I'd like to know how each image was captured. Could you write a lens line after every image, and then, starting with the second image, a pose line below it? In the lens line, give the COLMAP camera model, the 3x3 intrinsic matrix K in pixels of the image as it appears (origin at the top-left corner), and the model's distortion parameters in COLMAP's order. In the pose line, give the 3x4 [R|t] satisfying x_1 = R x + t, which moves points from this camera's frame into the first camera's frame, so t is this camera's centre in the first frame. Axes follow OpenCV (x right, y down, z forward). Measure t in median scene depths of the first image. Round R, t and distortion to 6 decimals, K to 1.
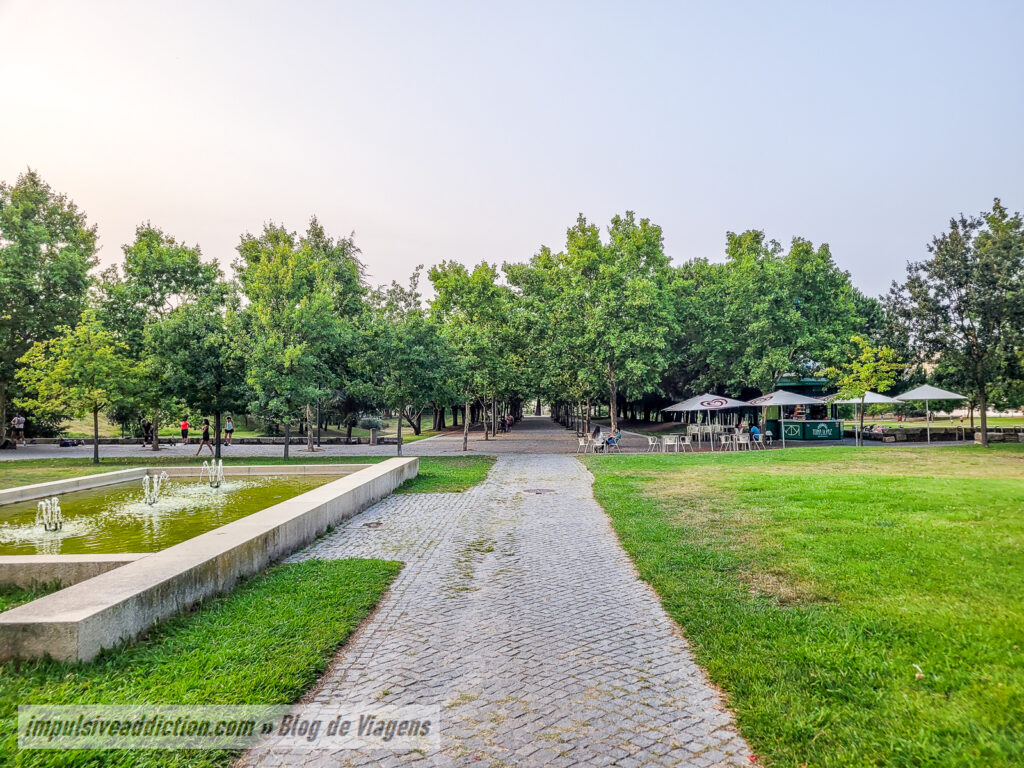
lens RADIAL K [[788.9, 0, 512.4], [0, 788.9, 384.7], [0, 0, 1]] dist [0.025622, 0.001401]
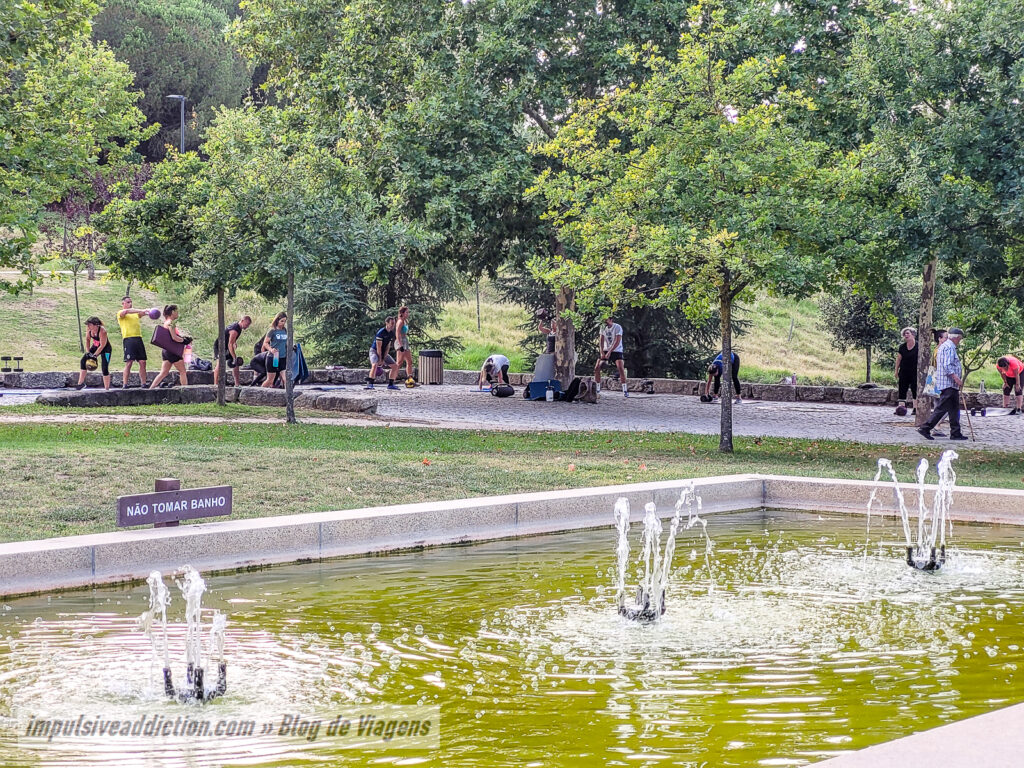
lens RADIAL K [[2290.5, 0, 512.6], [0, 2290.5, 384.8], [0, 0, 1]] dist [0.084817, 0.000000]
pose [[0.809154, 0.040751, -0.586182, -0.024995], [-0.007577, 0.998233, 0.058937, 0.013639], [0.587548, -0.043248, 0.808033, 0.162160]]
